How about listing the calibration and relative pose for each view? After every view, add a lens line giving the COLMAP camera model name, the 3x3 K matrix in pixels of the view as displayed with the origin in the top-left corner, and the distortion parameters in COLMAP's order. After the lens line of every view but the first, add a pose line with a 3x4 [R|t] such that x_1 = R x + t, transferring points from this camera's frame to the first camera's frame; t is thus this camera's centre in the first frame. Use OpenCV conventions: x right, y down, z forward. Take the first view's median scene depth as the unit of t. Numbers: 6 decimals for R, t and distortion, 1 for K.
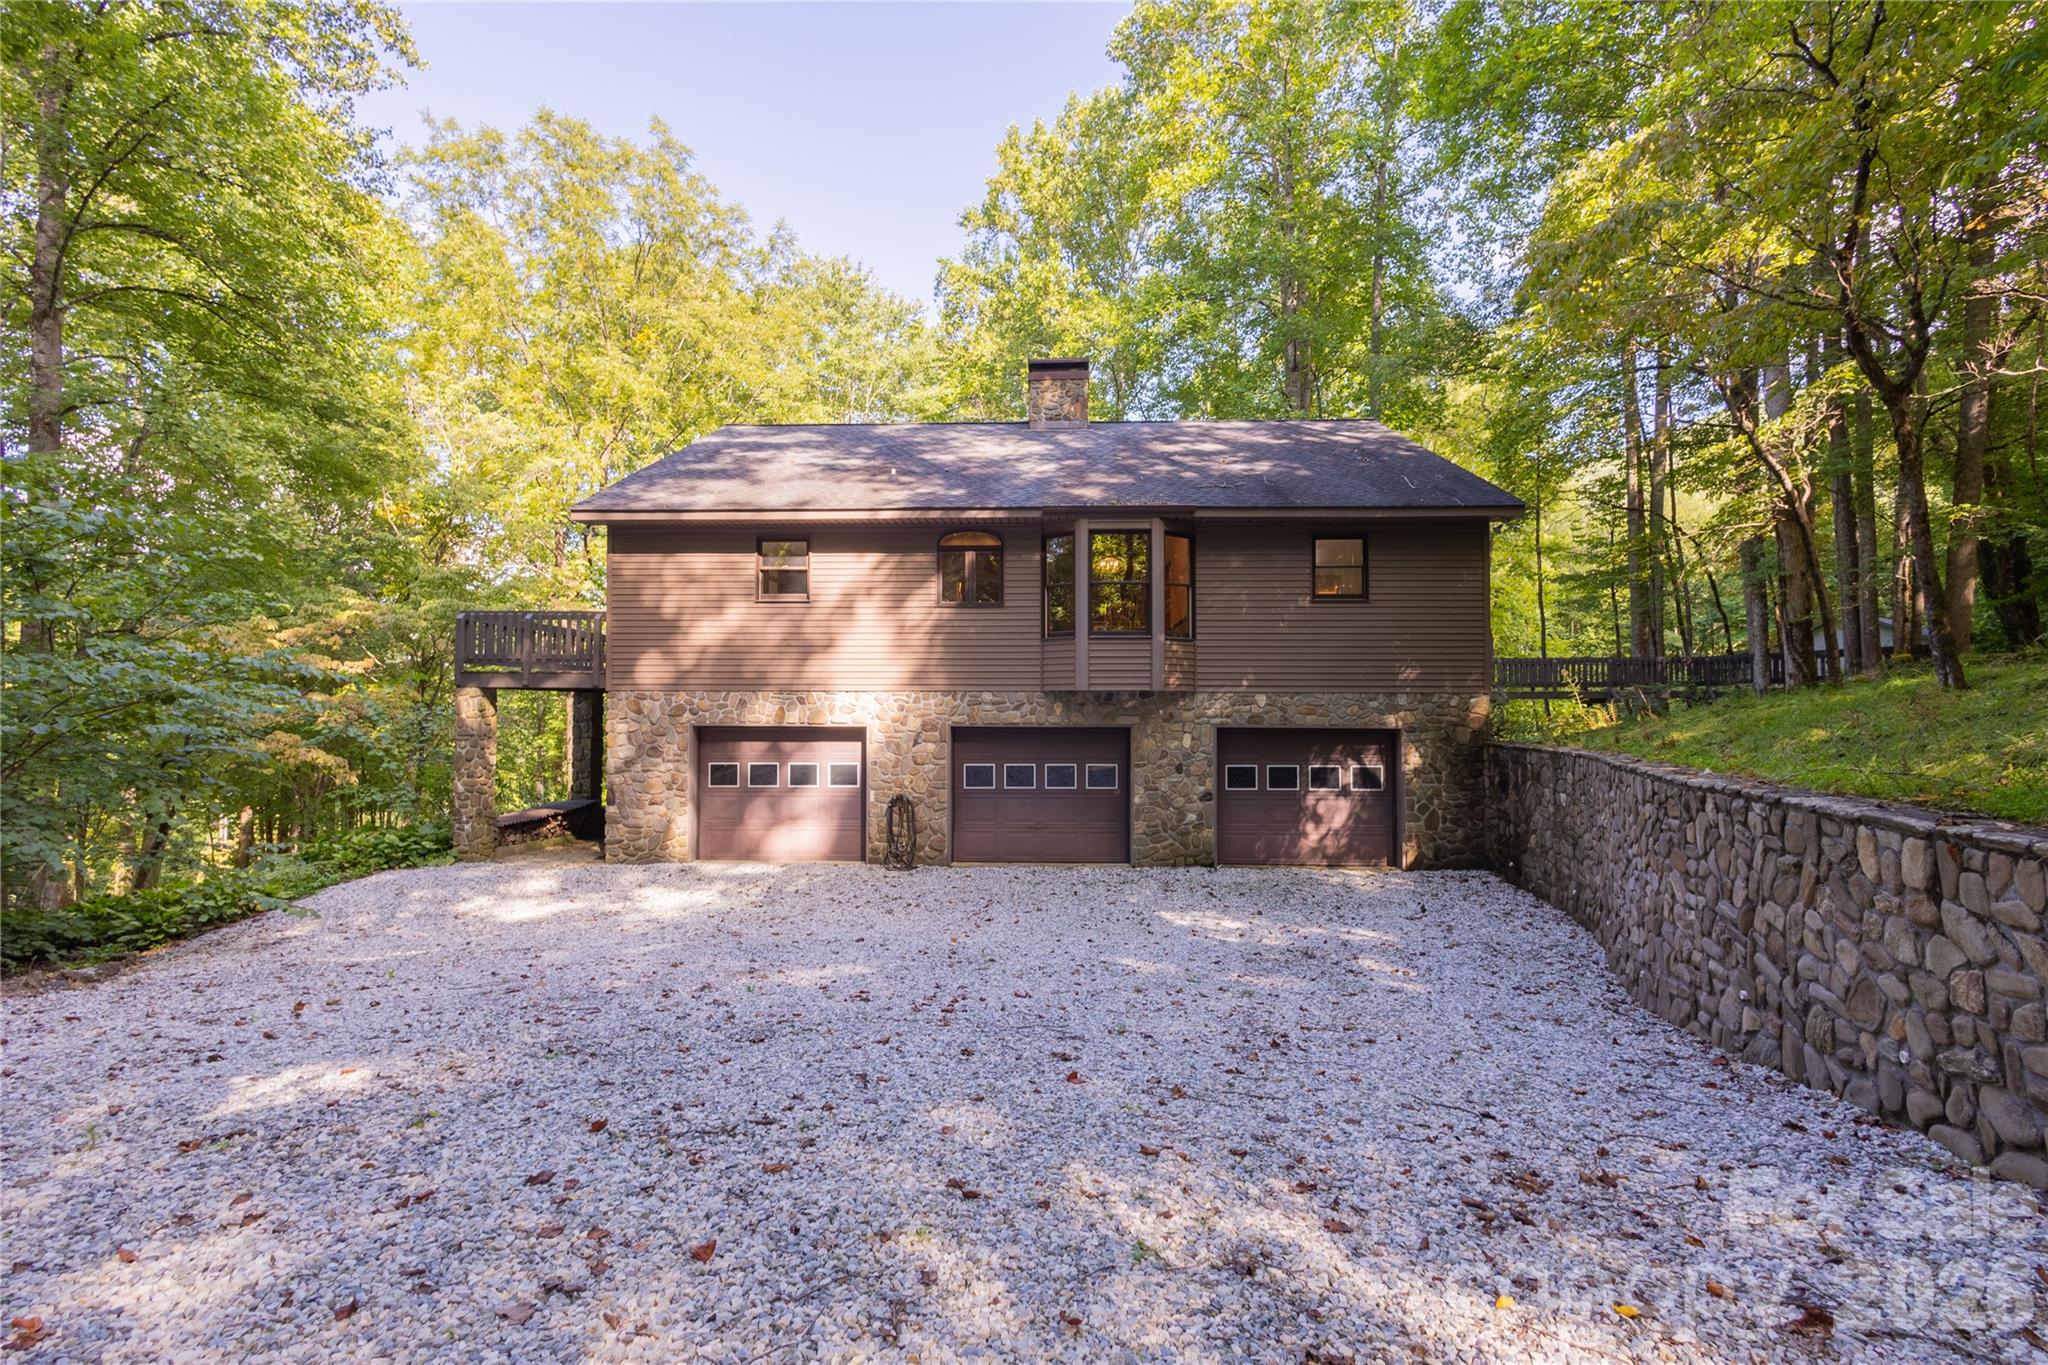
lens RADIAL K [[949.3, 0, 1017.6], [0, 949.3, 682.8], [0, 0, 1]] dist [0.012827, 0.000252]
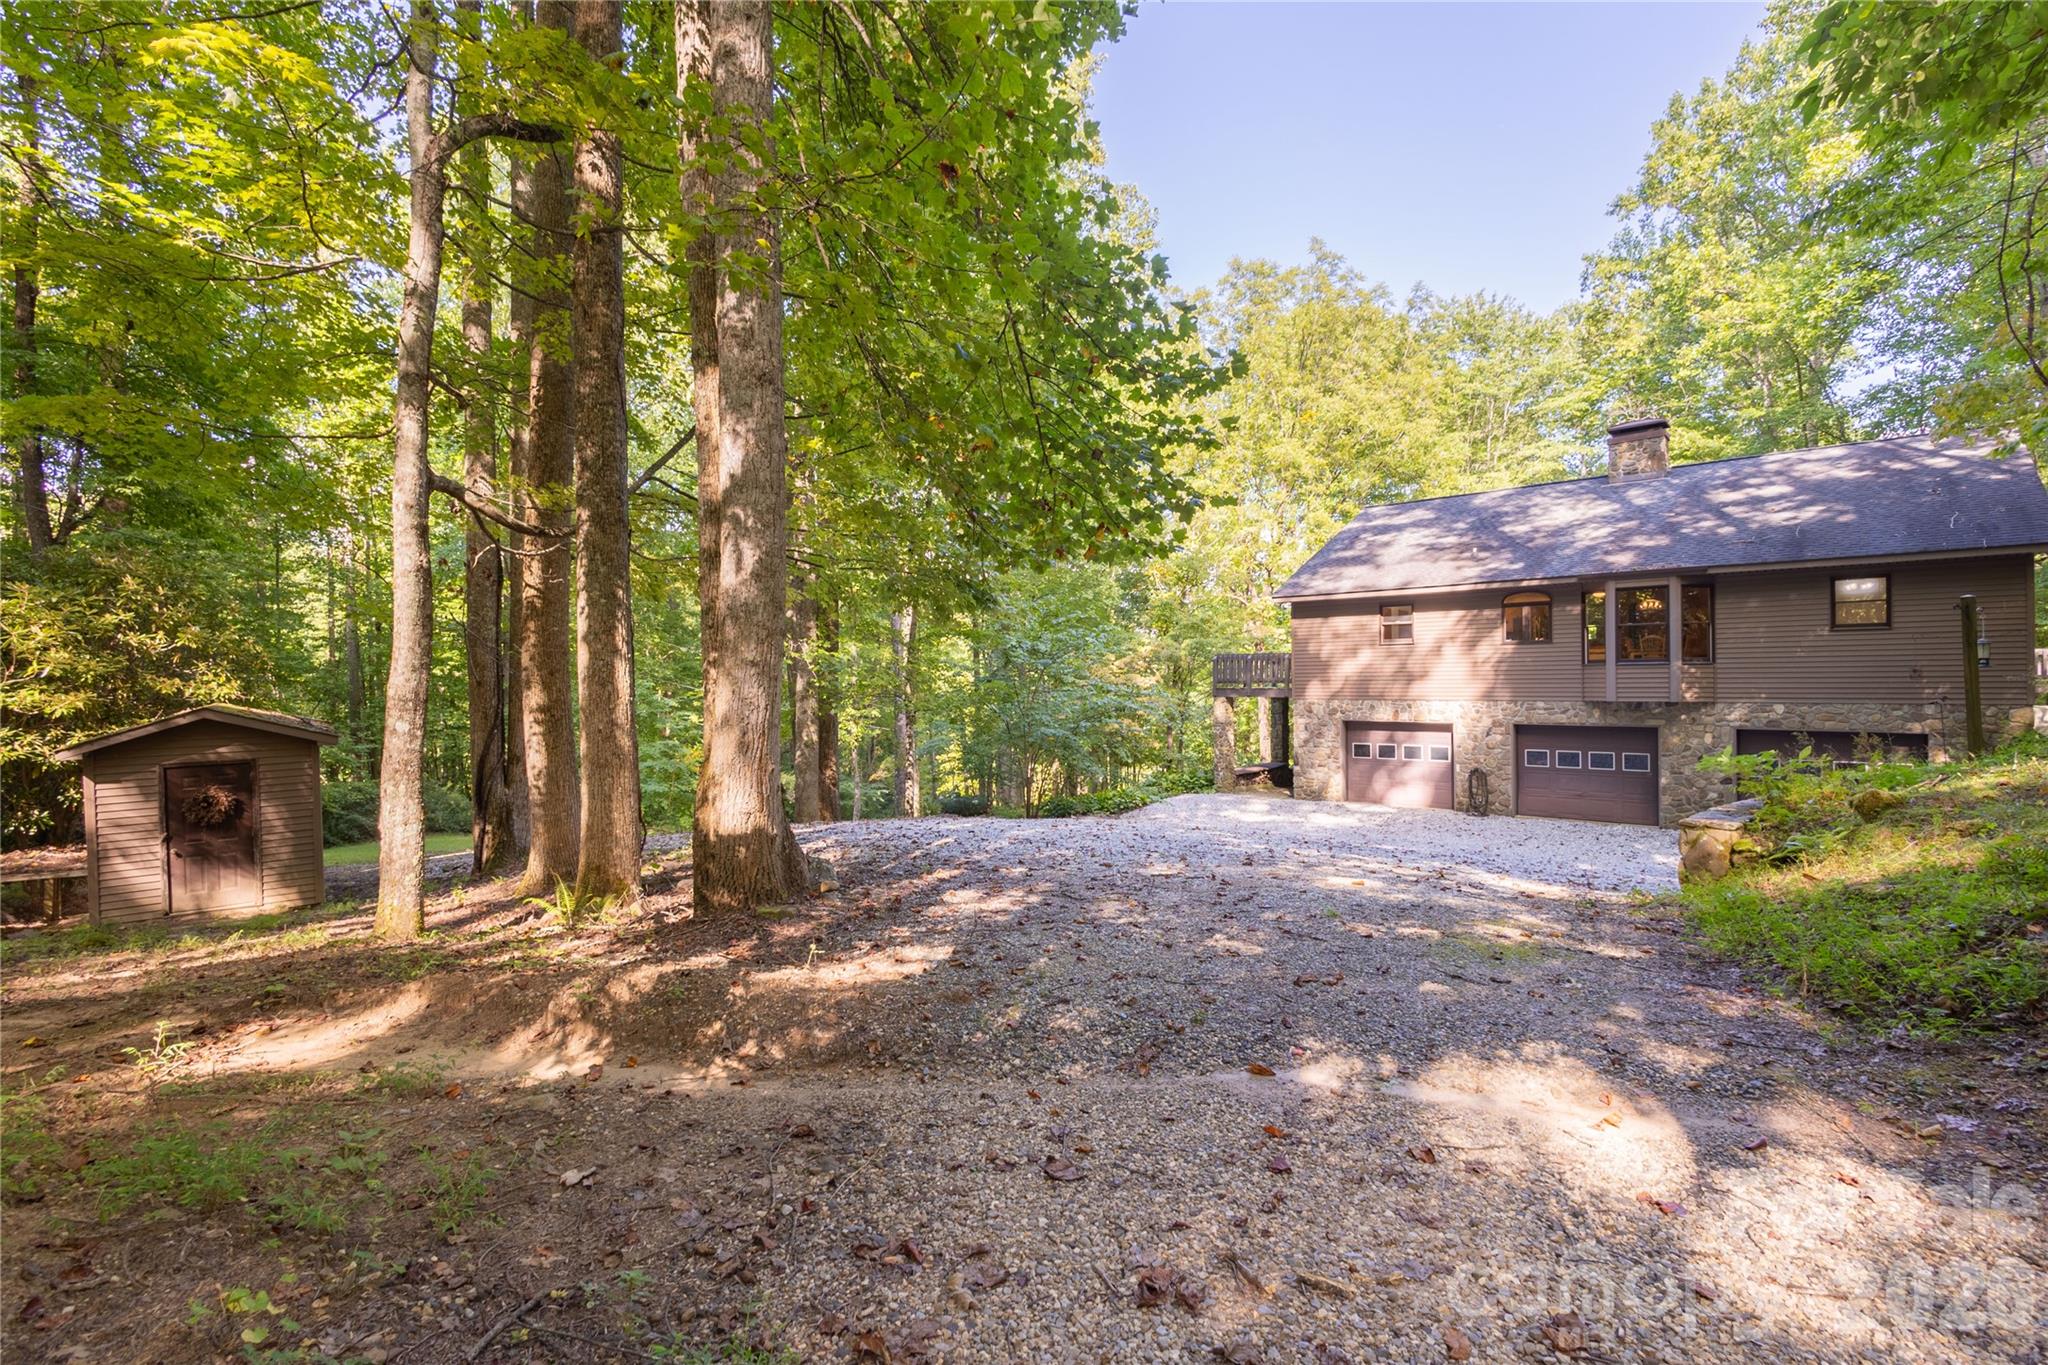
lens RADIAL K [[949.3, 0, 1017.6], [0, 949.3, 682.8], [0, 0, 1]] dist [0.012827, 0.000252]
pose [[0.781022, -0.008220, -0.624449, 0.254891], [0.026733, 0.999437, 0.020279, -0.069907], [0.623931, -0.032532, 0.780802, -0.650354]]
